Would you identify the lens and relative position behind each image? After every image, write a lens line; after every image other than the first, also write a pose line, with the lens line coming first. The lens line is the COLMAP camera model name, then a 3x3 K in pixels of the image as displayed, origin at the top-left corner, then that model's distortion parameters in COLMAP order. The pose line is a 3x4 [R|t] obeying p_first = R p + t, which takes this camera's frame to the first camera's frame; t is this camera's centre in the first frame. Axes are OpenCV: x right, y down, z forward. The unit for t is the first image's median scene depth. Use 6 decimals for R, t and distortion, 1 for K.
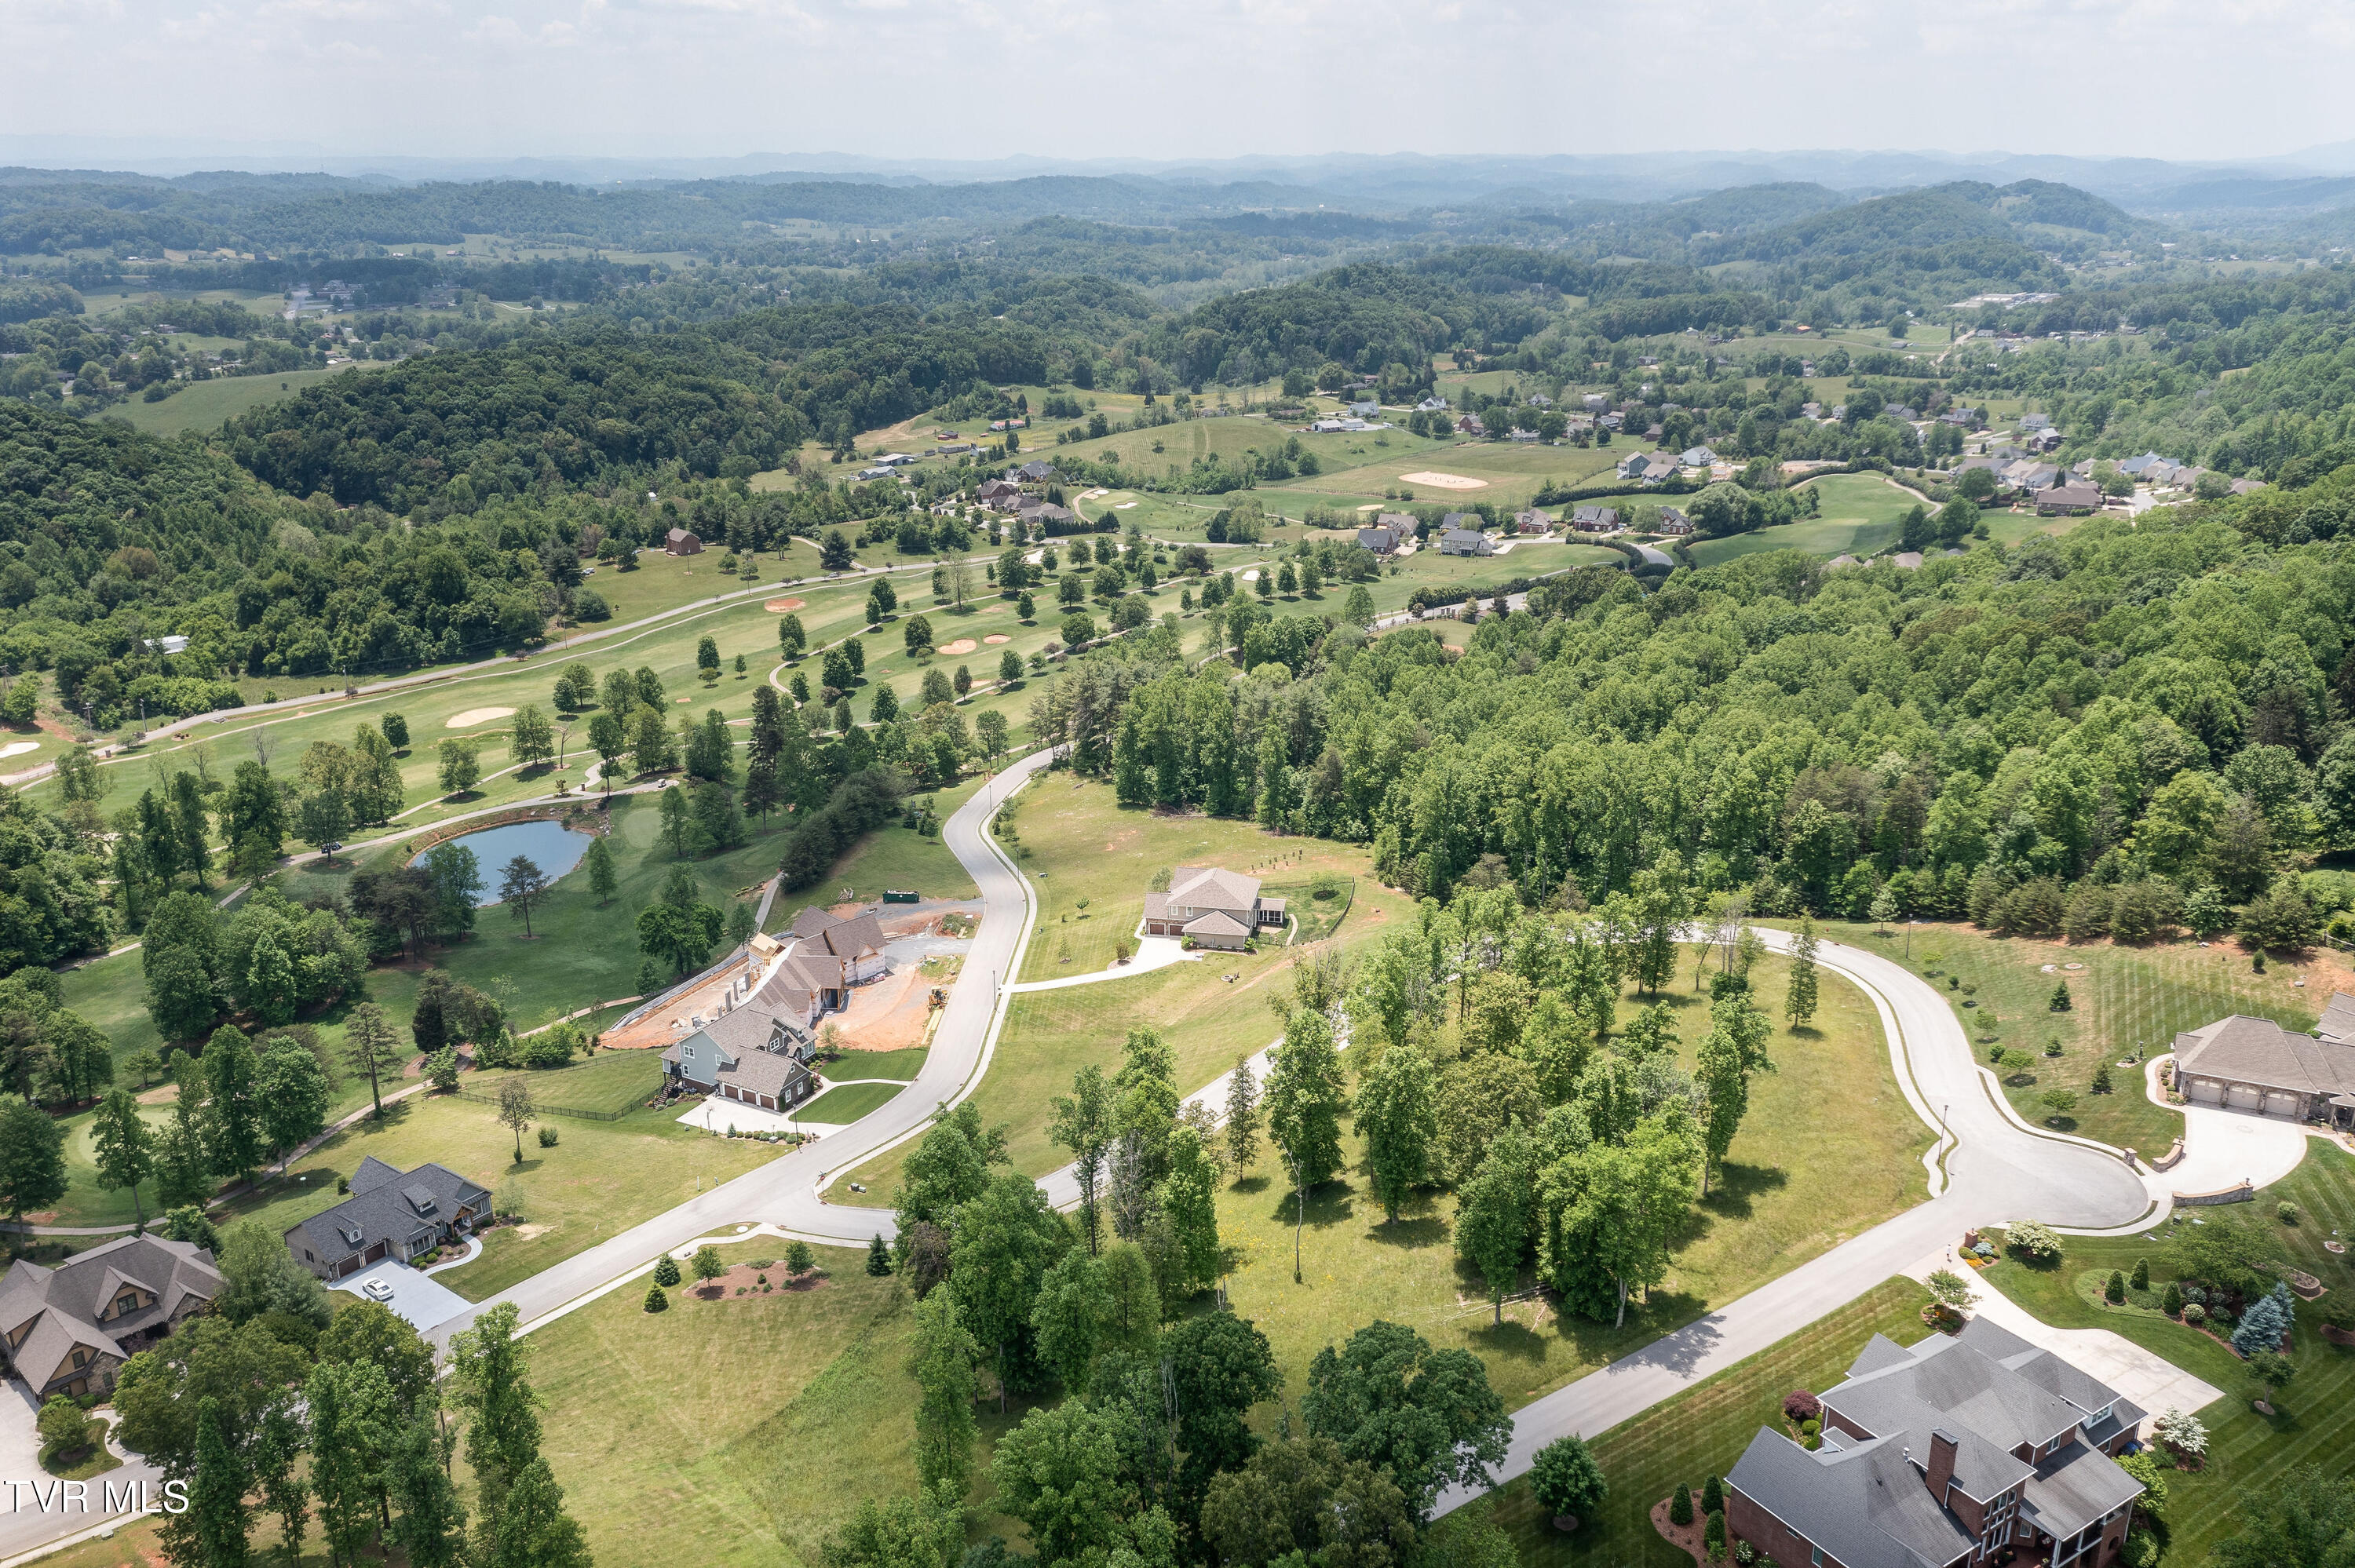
lens RADIAL K [[1879.3, 0, 1177.5], [0, 1879.3, 784.0], [0, 0, 1]] dist [-0.019534, 0.086799]
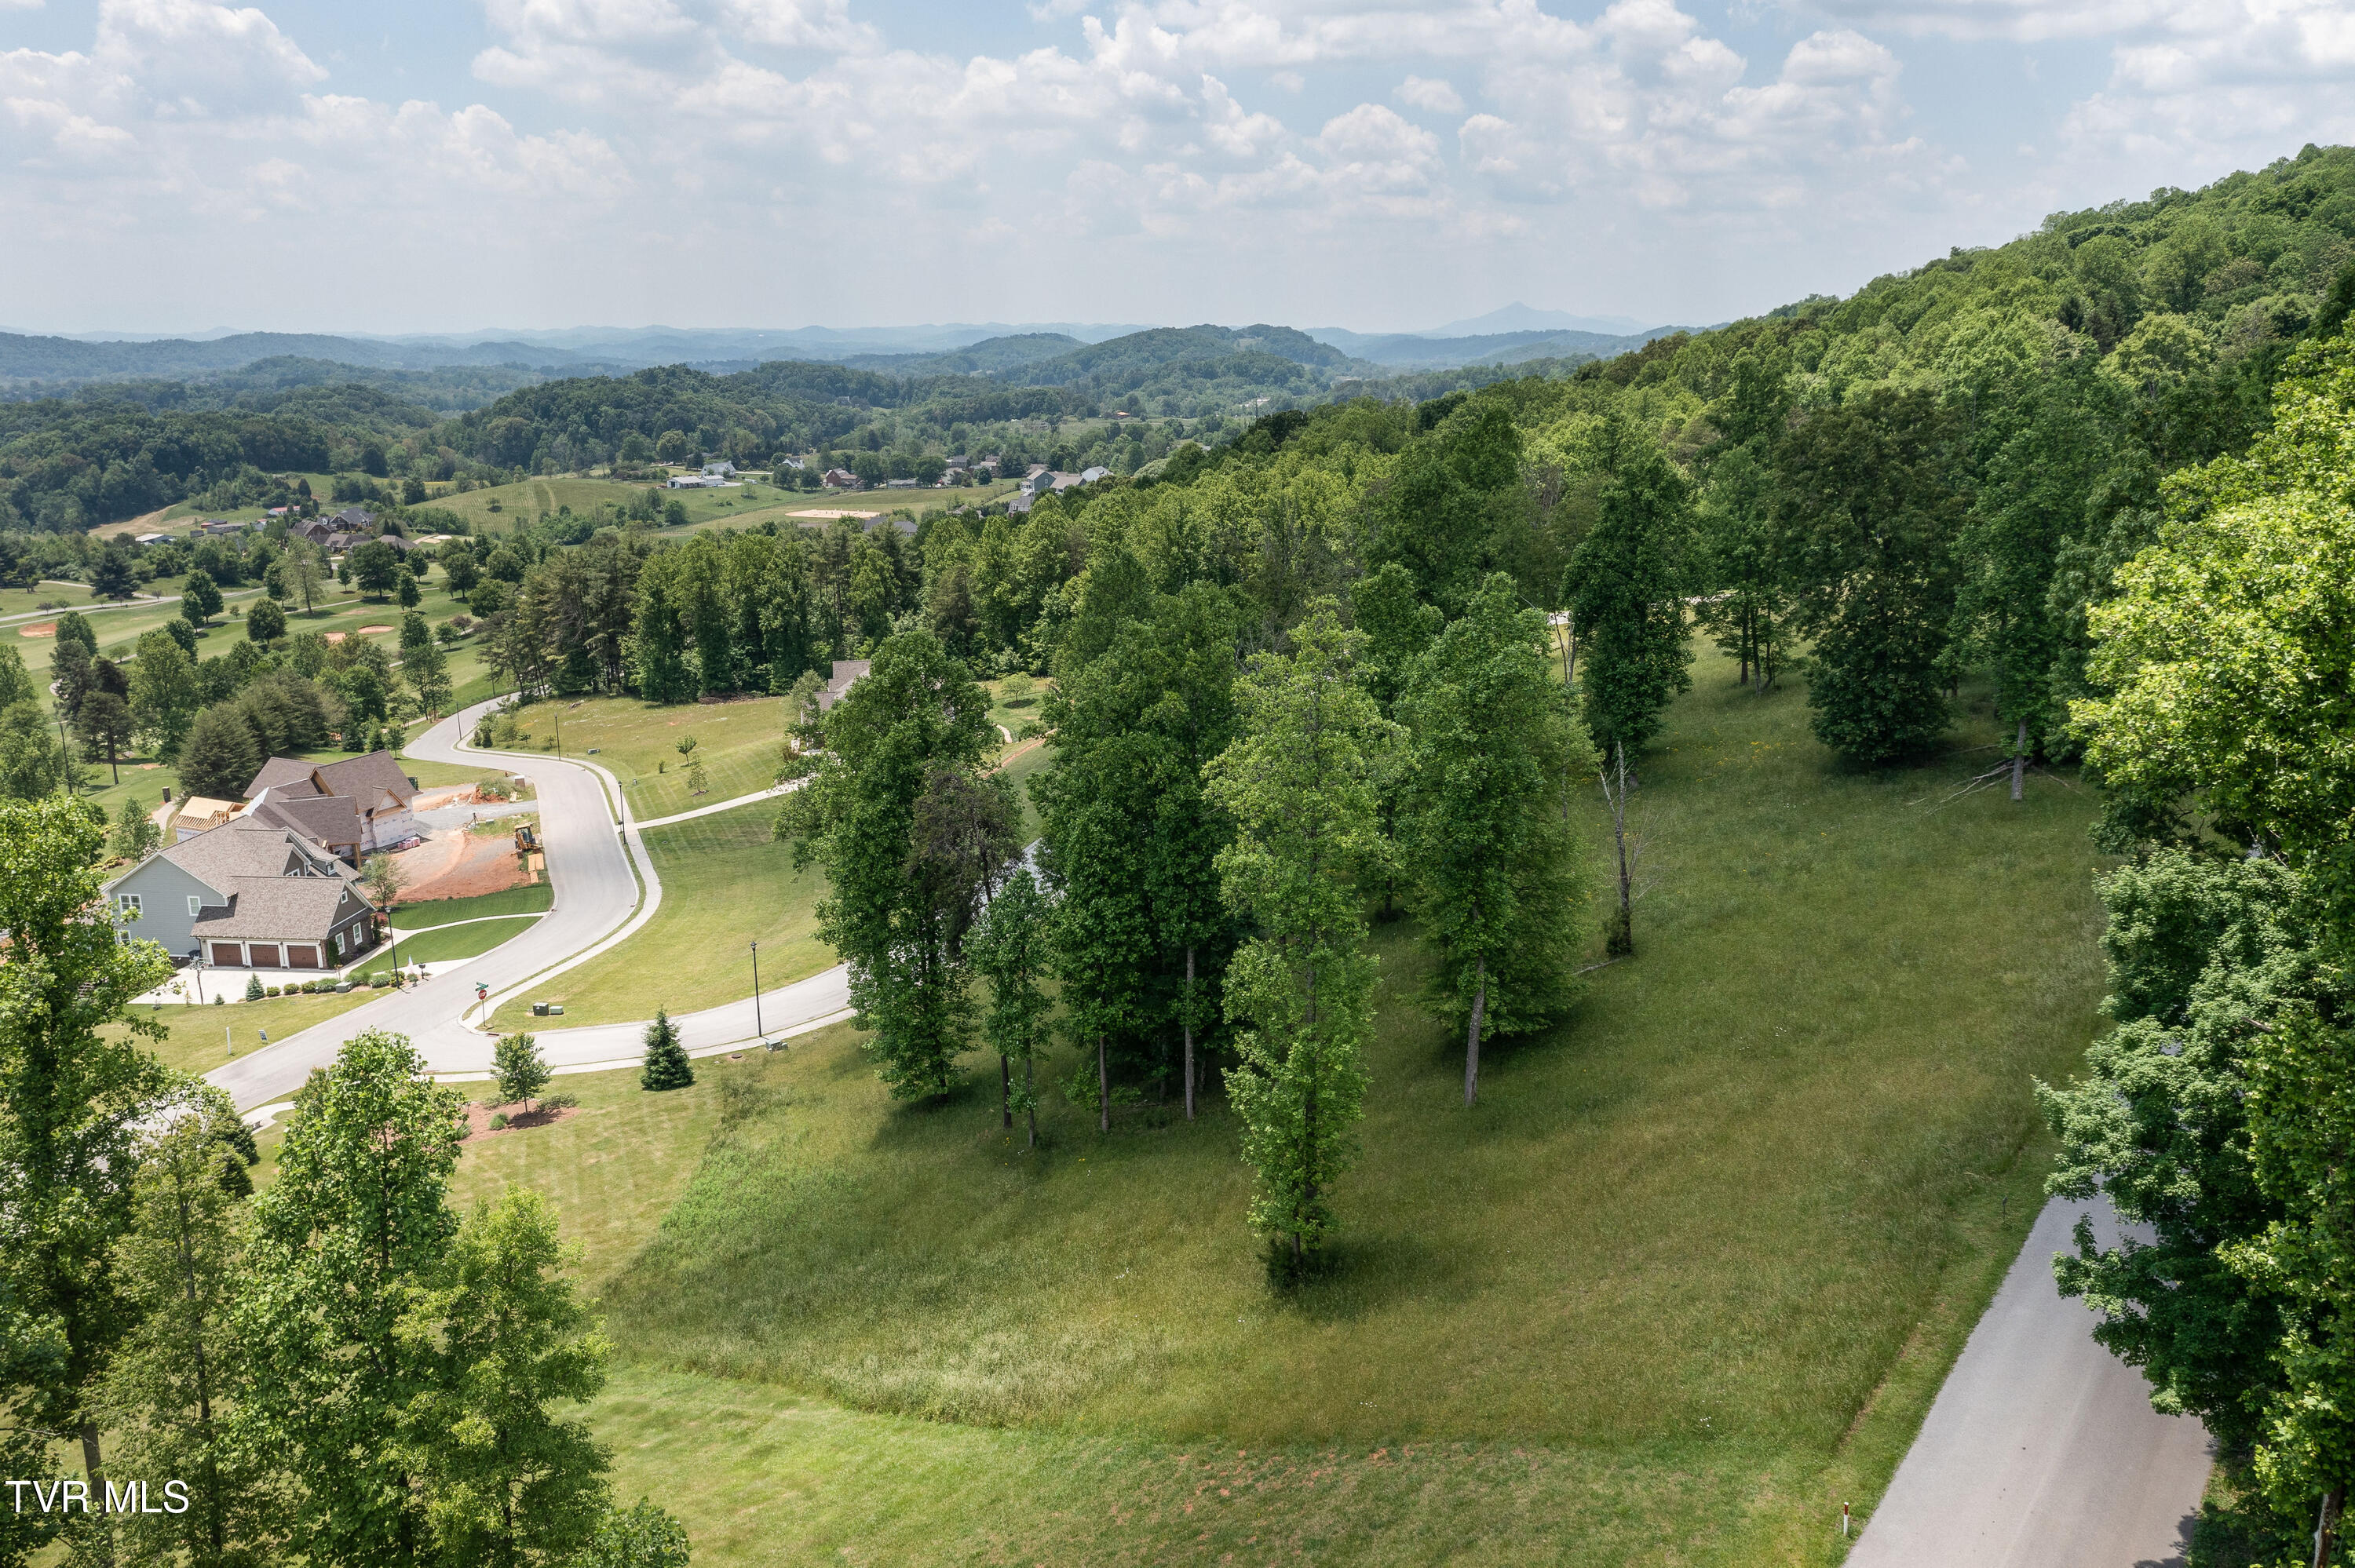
lens RADIAL K [[1871.9, 0, 1177.5], [0, 1871.9, 784.0], [0, 0, 1]] dist [-0.003412, 0.060212]
pose [[0.929639, -0.087950, 0.357821, -0.075213], [0.117291, 0.991217, -0.061094, 0.081204], [-0.349305, 0.098765, 0.931790, 0.160140]]
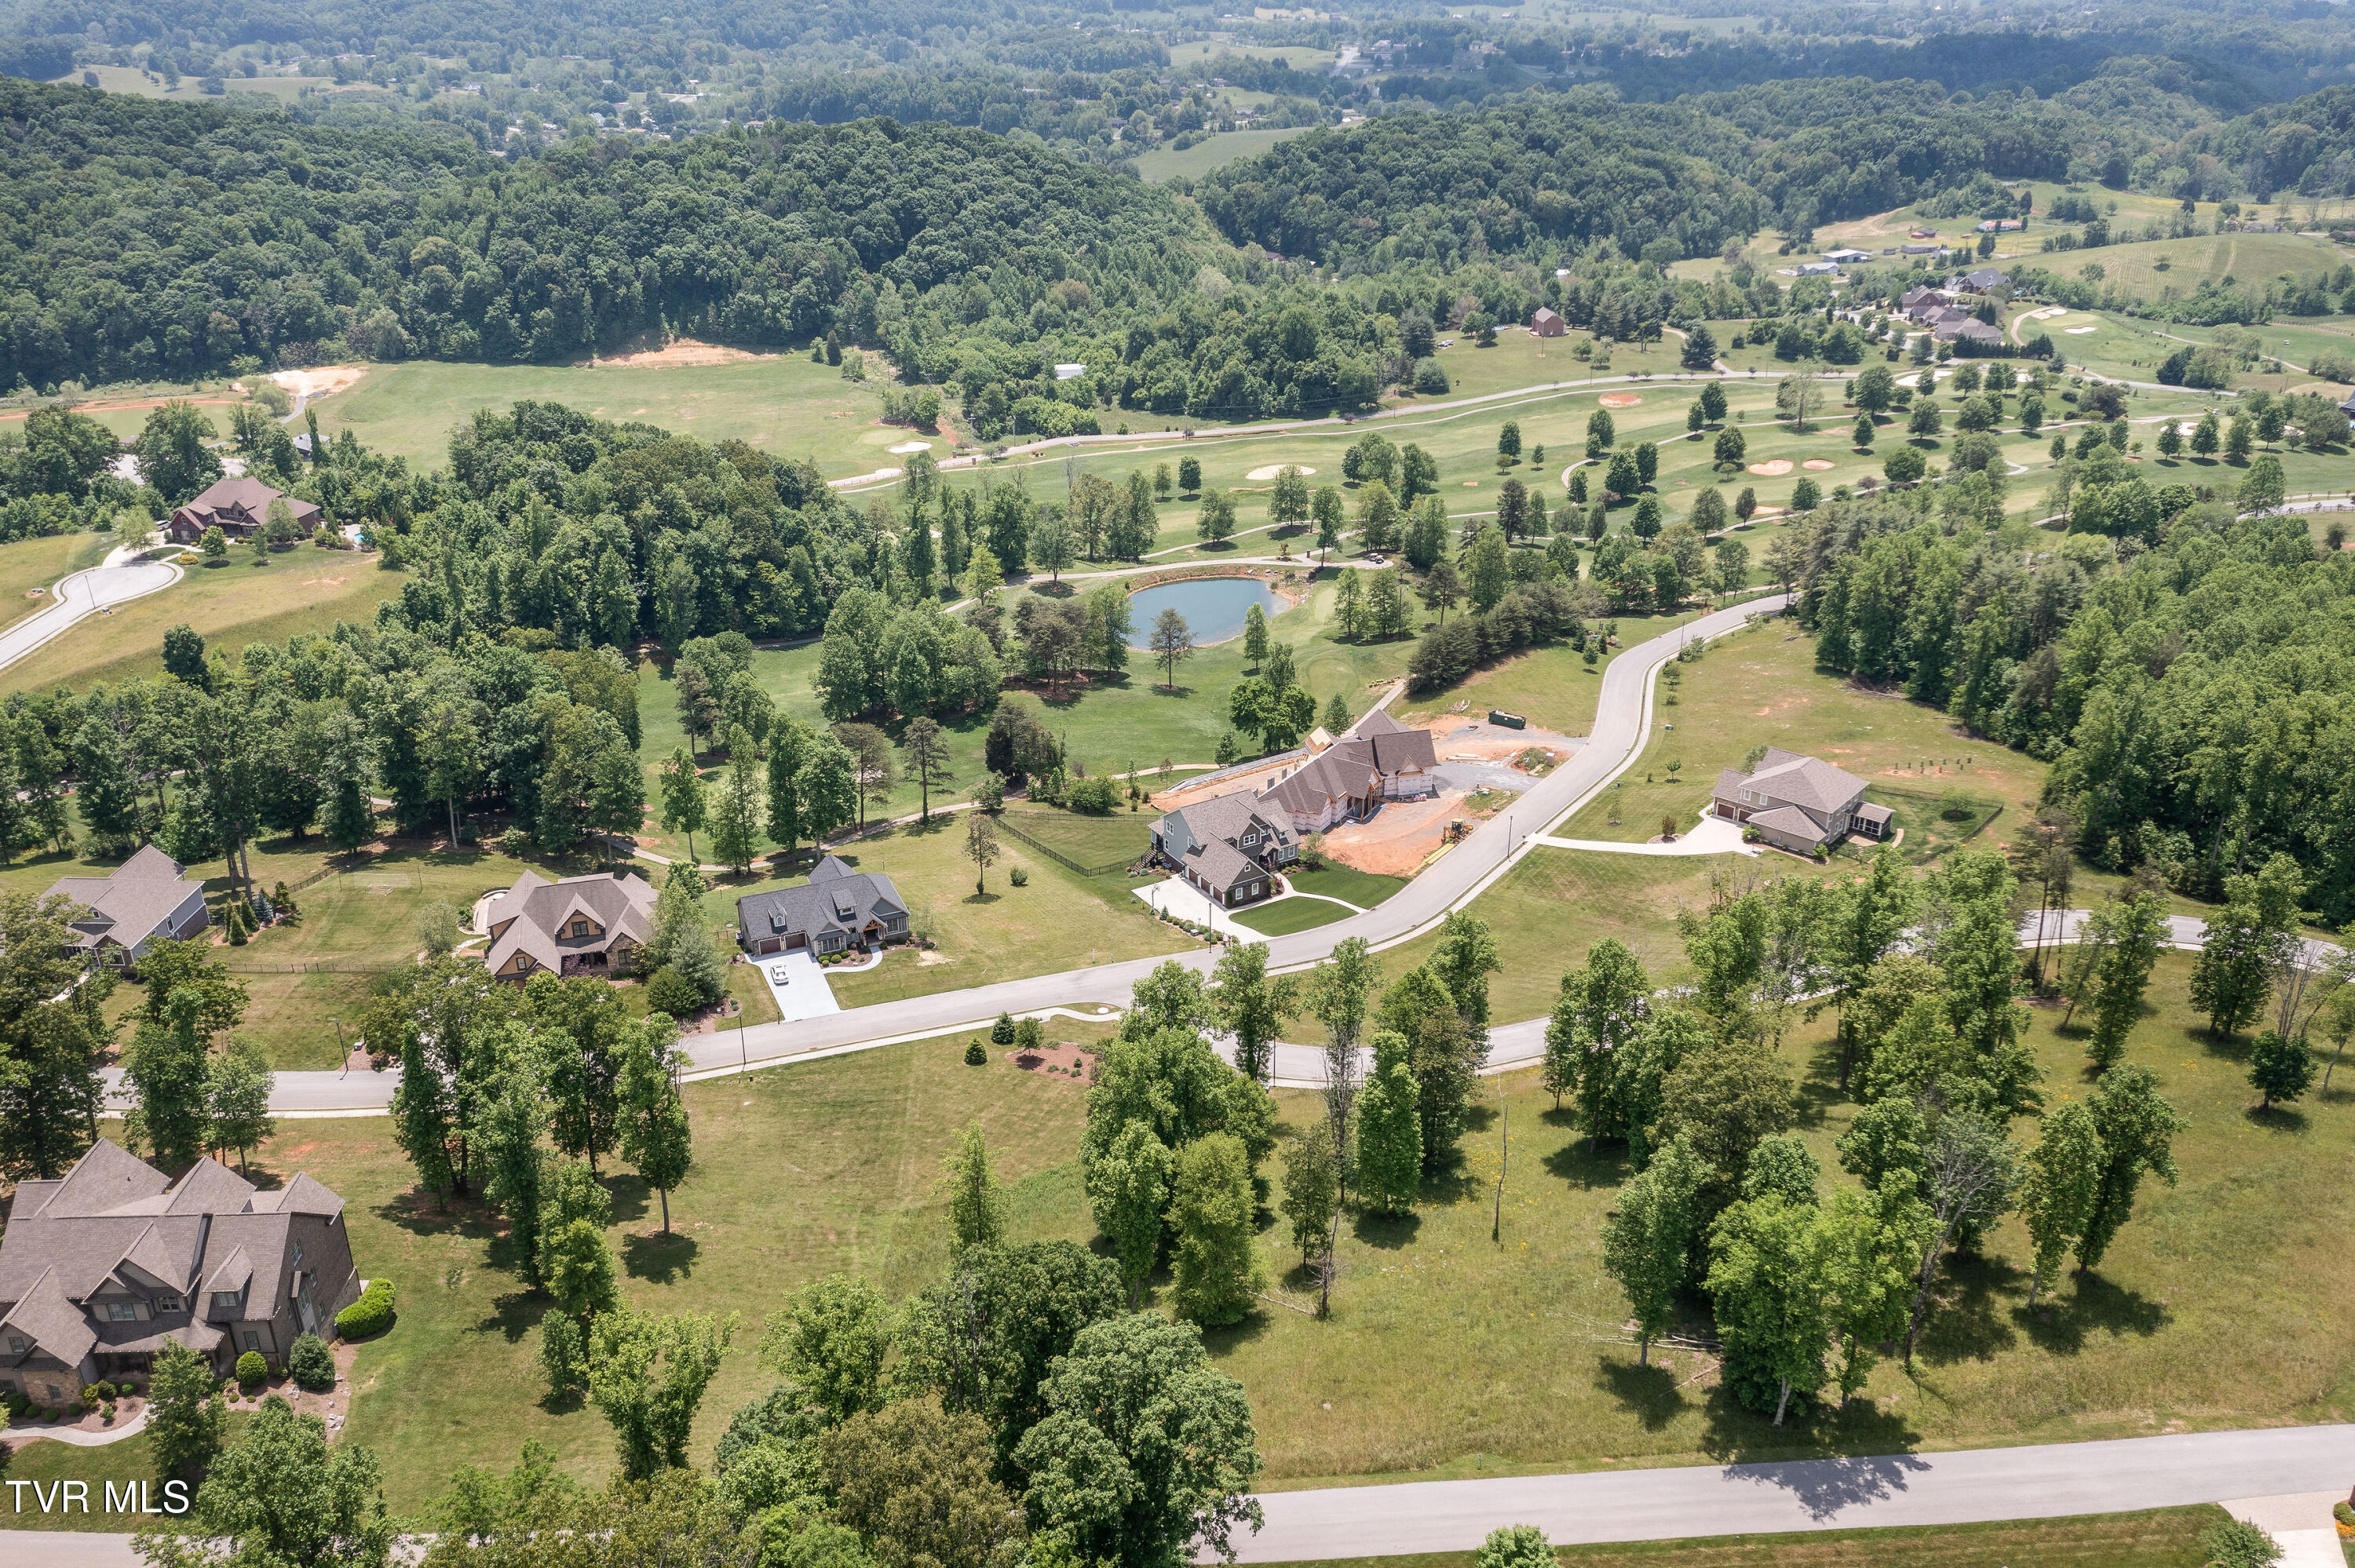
lens RADIAL K [[1871.9, 0, 1177.5], [0, 1871.9, 784.0], [0, 0, 1]] dist [-0.003412, 0.060212]
pose [[0.863028, 0.211133, -0.458918, 0.089558], [-0.159016, 0.975829, 0.149904, -0.013961], [0.479475, -0.056396, 0.875741, 0.057736]]
